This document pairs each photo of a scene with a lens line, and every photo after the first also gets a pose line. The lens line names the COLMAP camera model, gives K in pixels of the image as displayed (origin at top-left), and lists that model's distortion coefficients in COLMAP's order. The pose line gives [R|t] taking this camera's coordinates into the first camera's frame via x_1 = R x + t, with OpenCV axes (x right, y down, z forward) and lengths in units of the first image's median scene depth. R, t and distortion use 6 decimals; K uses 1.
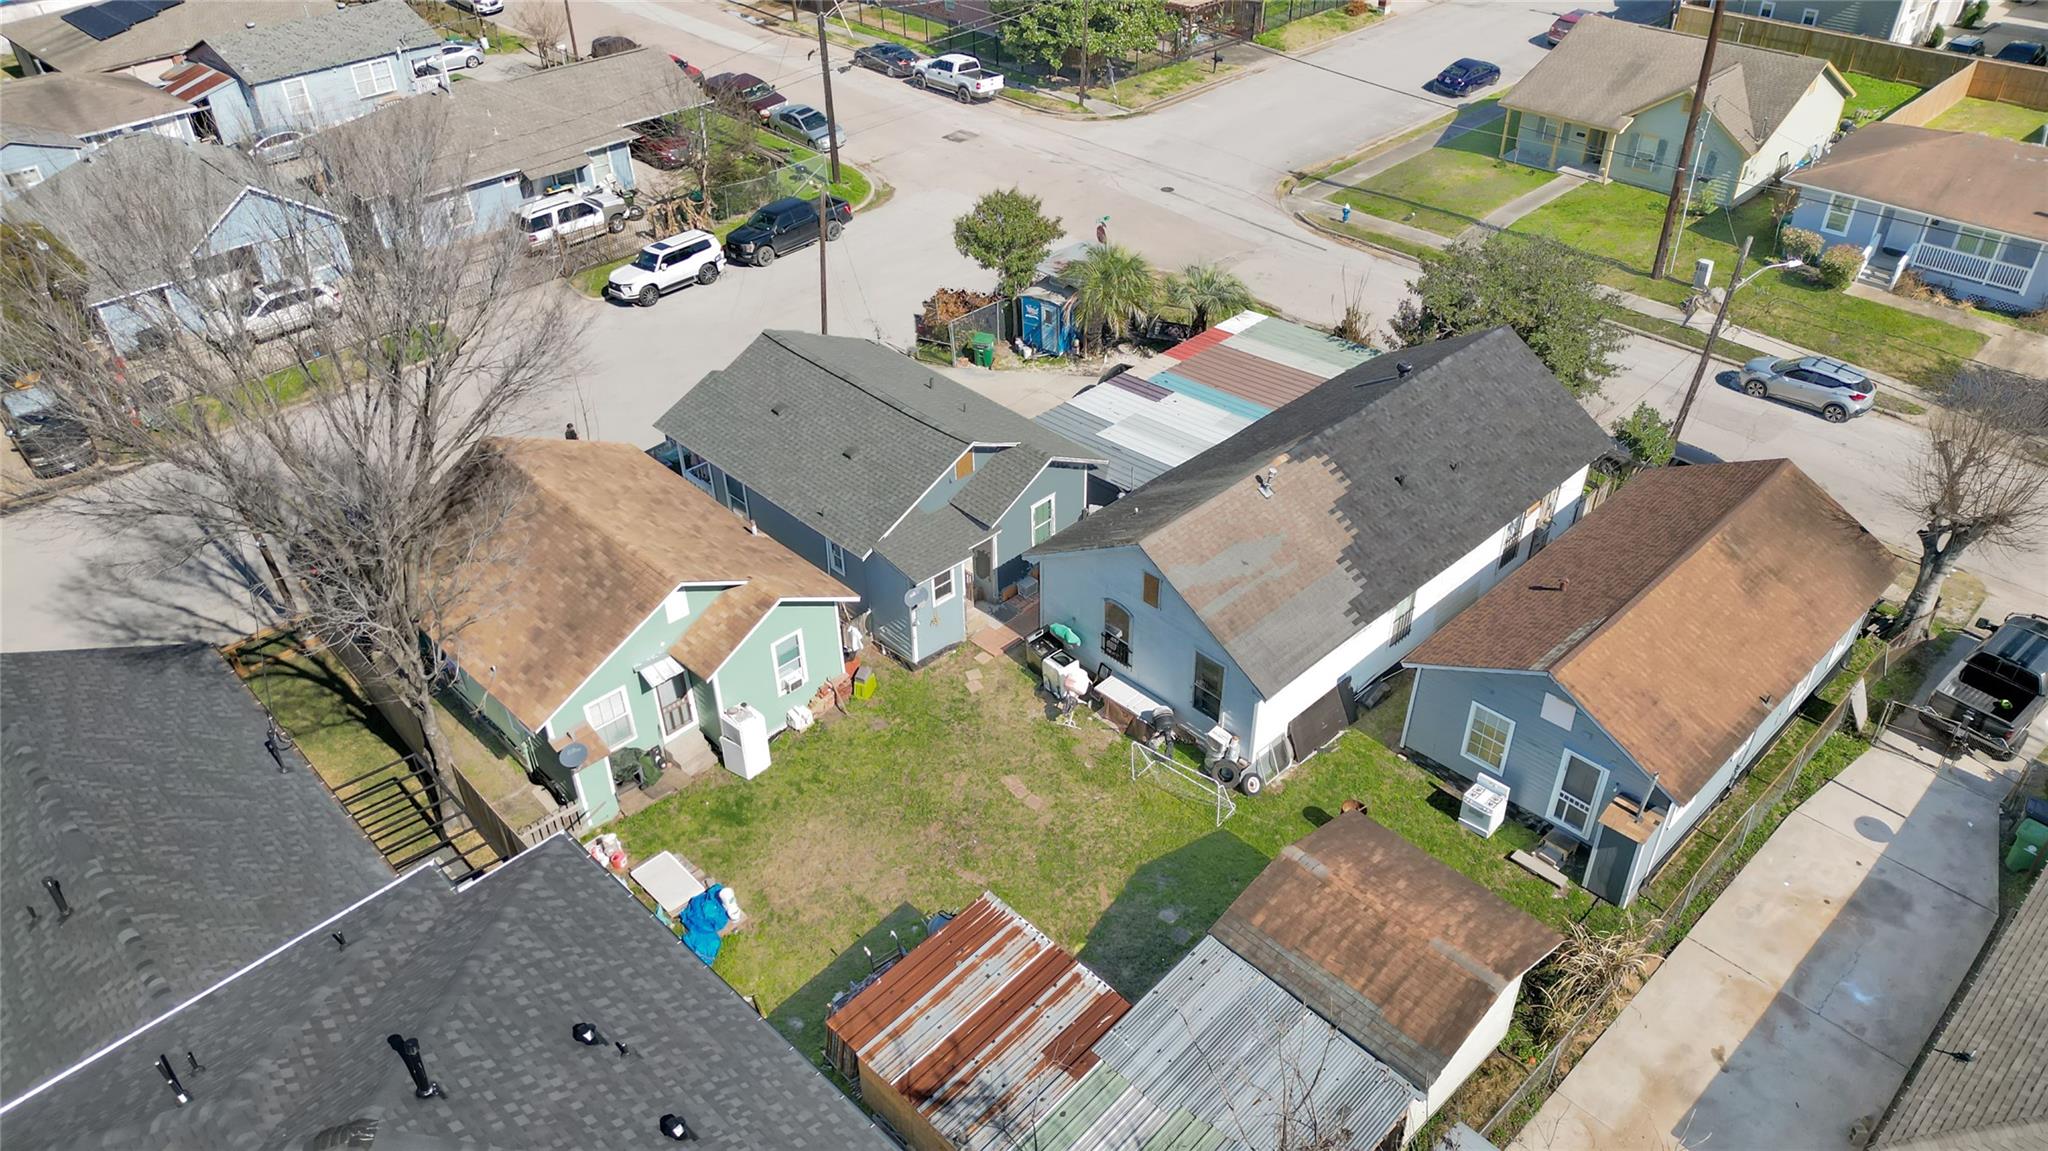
lens RADIAL K [[1422.8, 0, 1019.2], [0, 1422.8, 561.2], [0, 0, 1]] dist [0.071055, -0.084951]
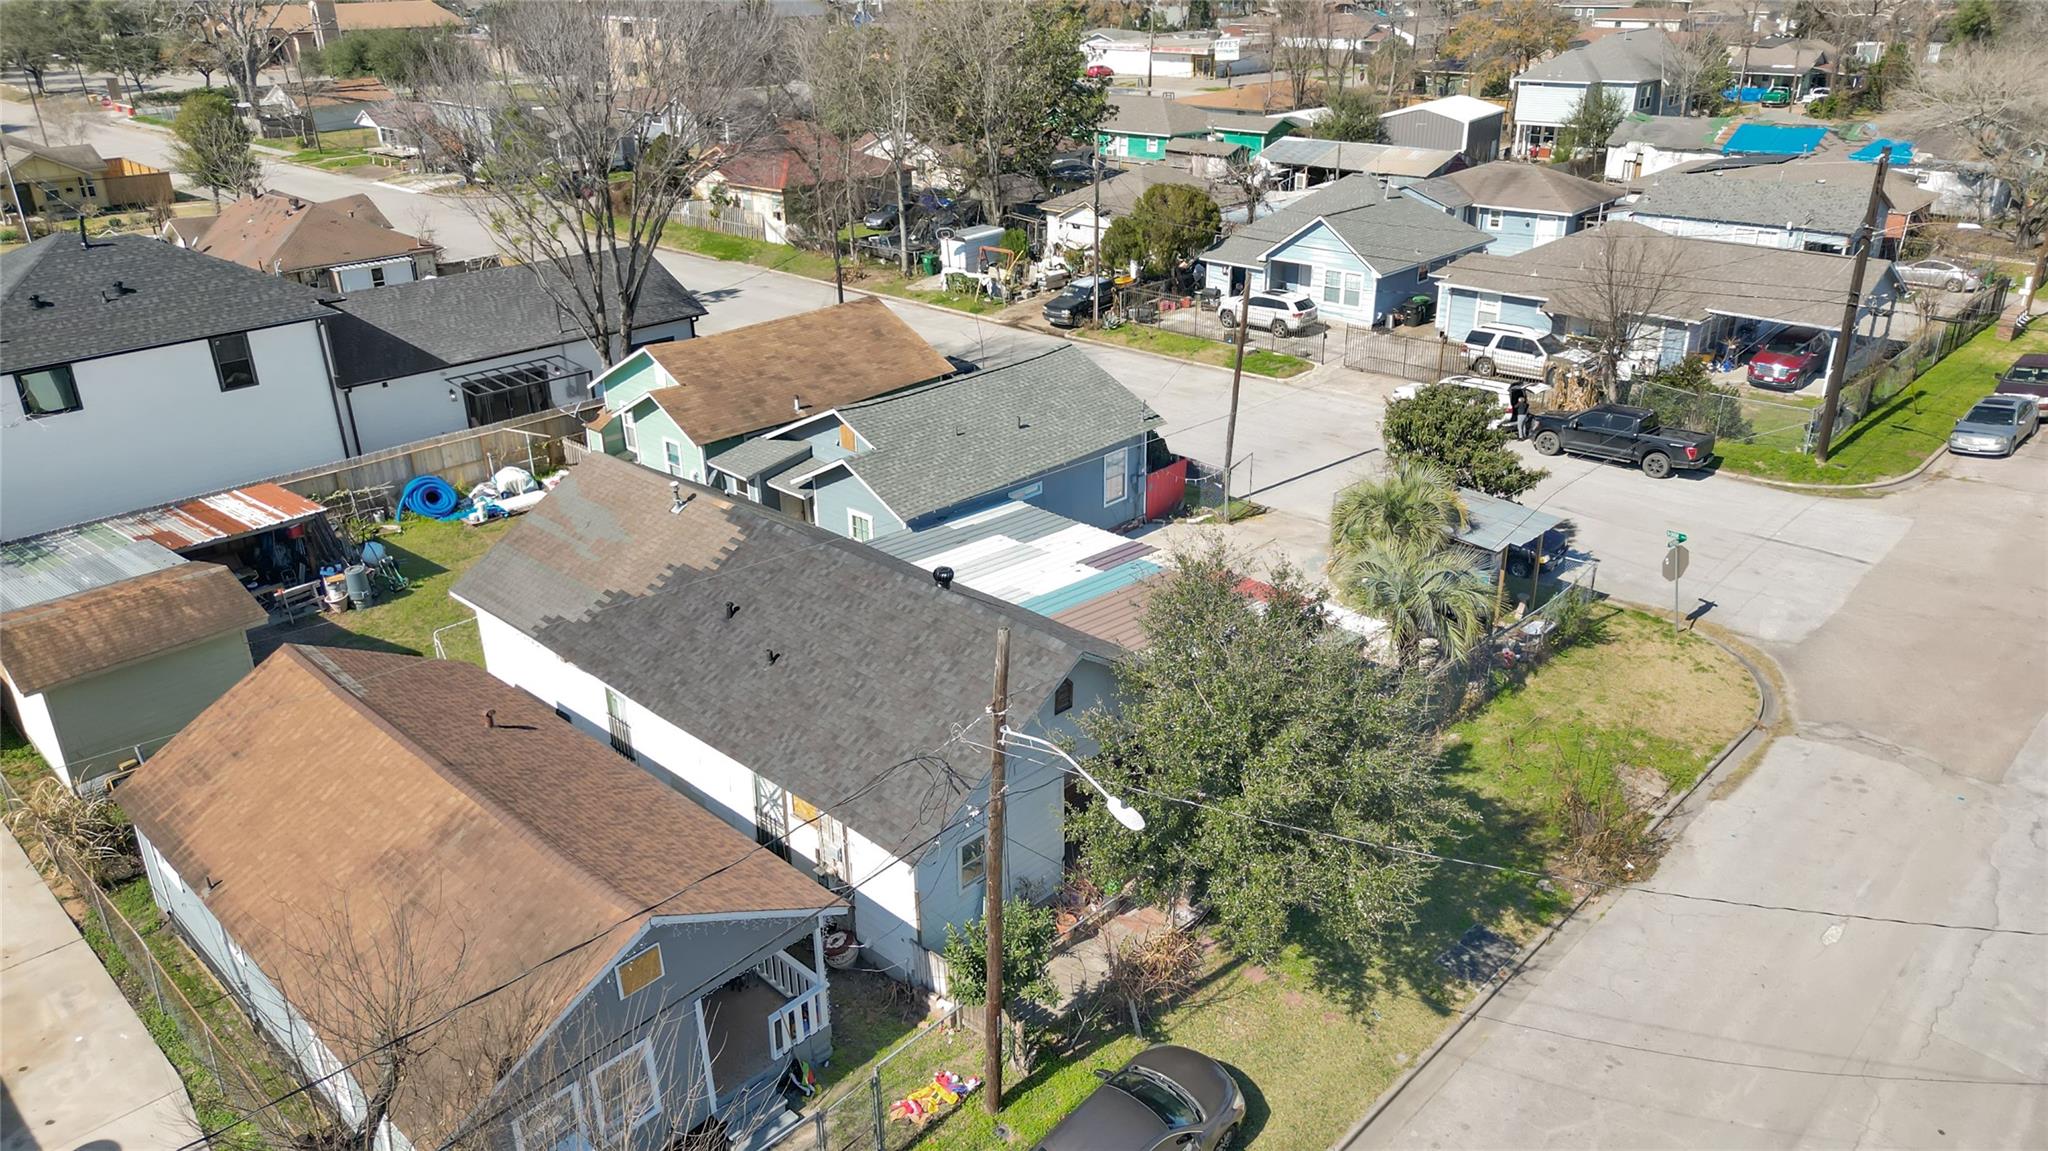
lens RADIAL K [[1422.8, 0, 1019.2], [0, 1422.8, 561.2], [0, 0, 1]] dist [0.071055, -0.084951]
pose [[0.032091, 0.407467, -0.912656, 0.658386], [-0.566543, 0.759678, 0.319247, -0.280065], [0.823407, 0.506814, 0.255227, 0.634290]]
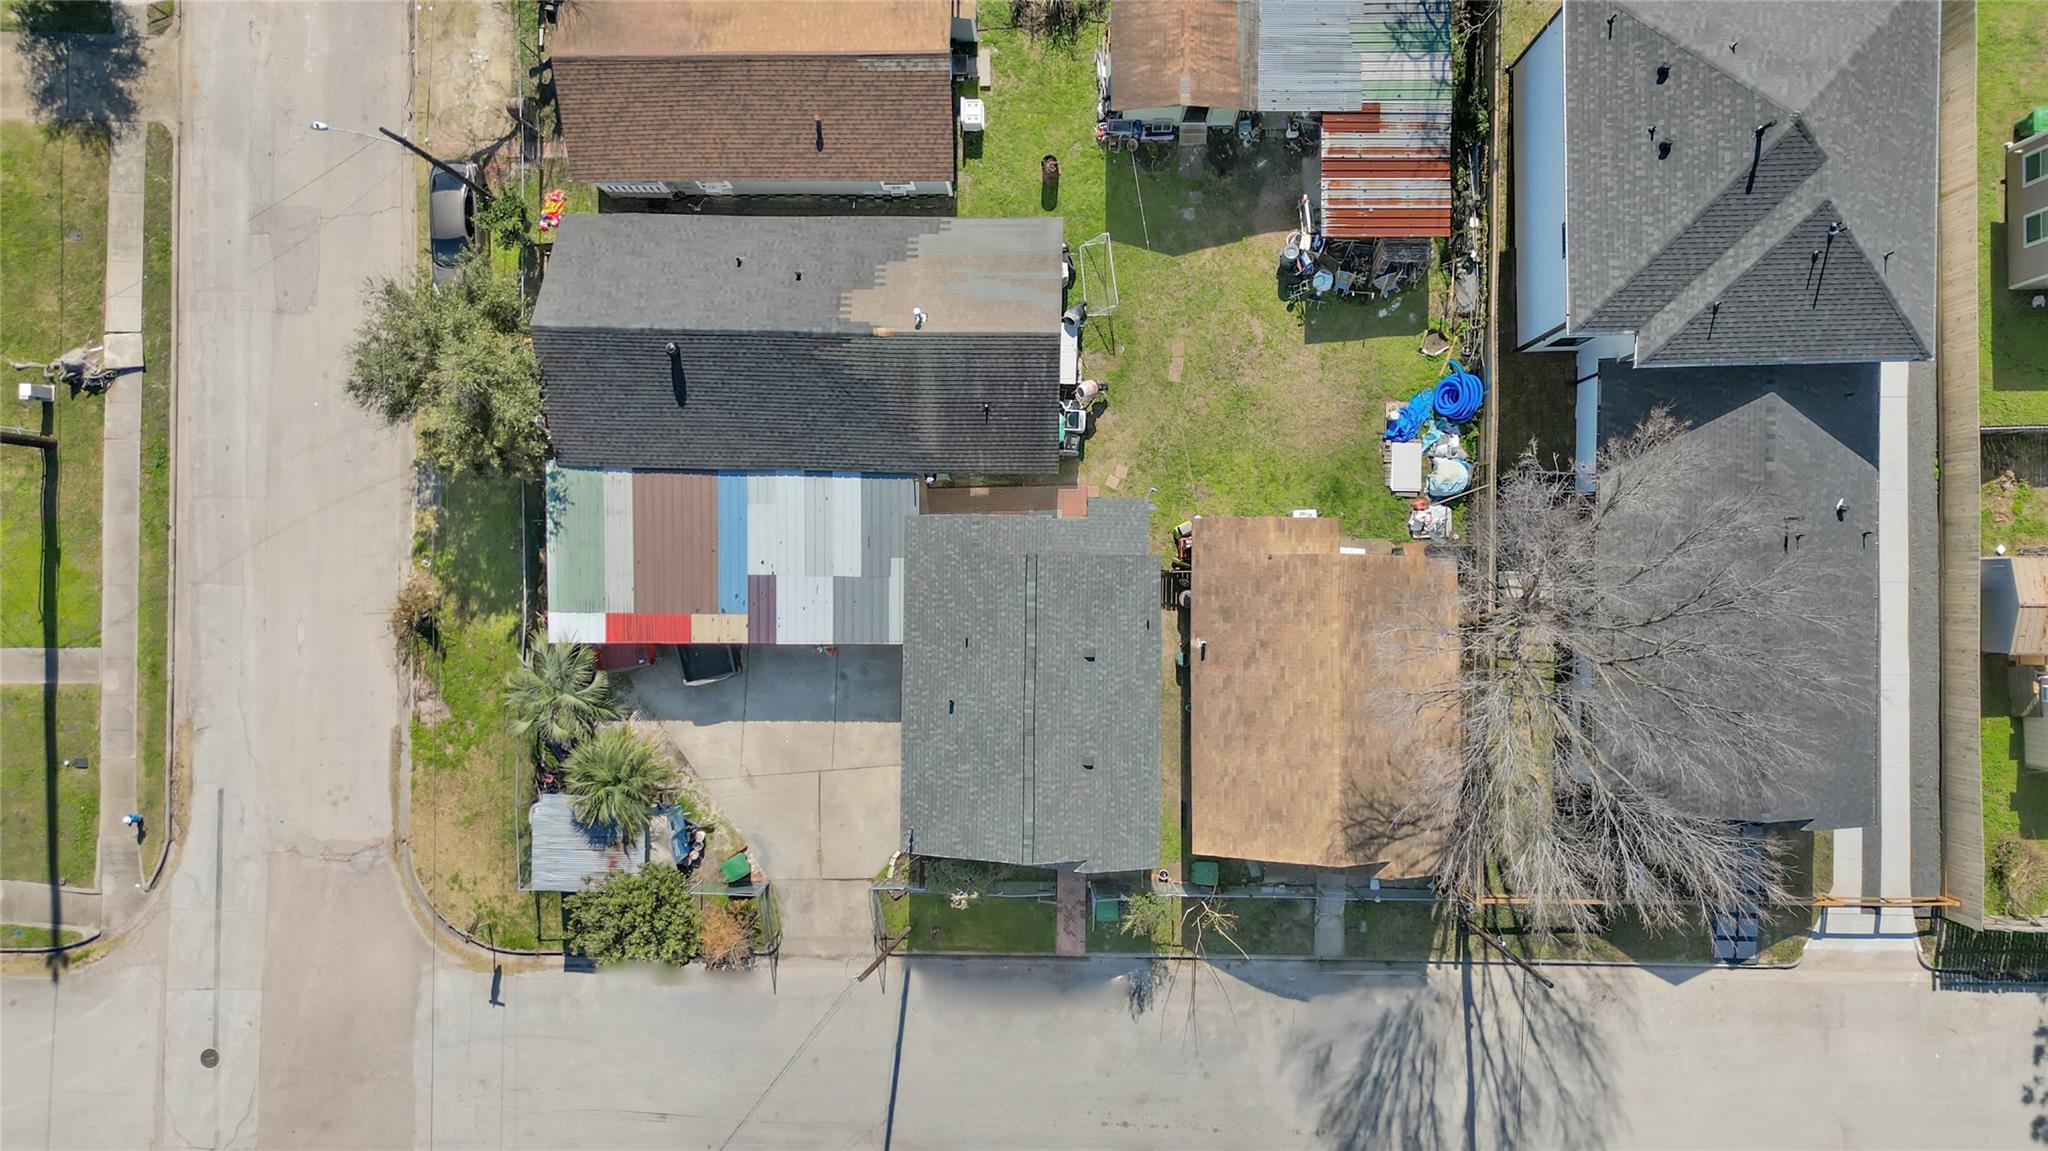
lens RADIAL K [[1405.8, 0, 1021.0], [0, 1405.8, 596.3], [0, 0, 1]] dist [0.024317, -0.001051]
pose [[-0.712795, -0.700301, 0.038752, -0.065331], [0.433624, -0.396586, 0.809129, -0.702937], [-0.551265, 0.593547, 0.586352, 0.262074]]
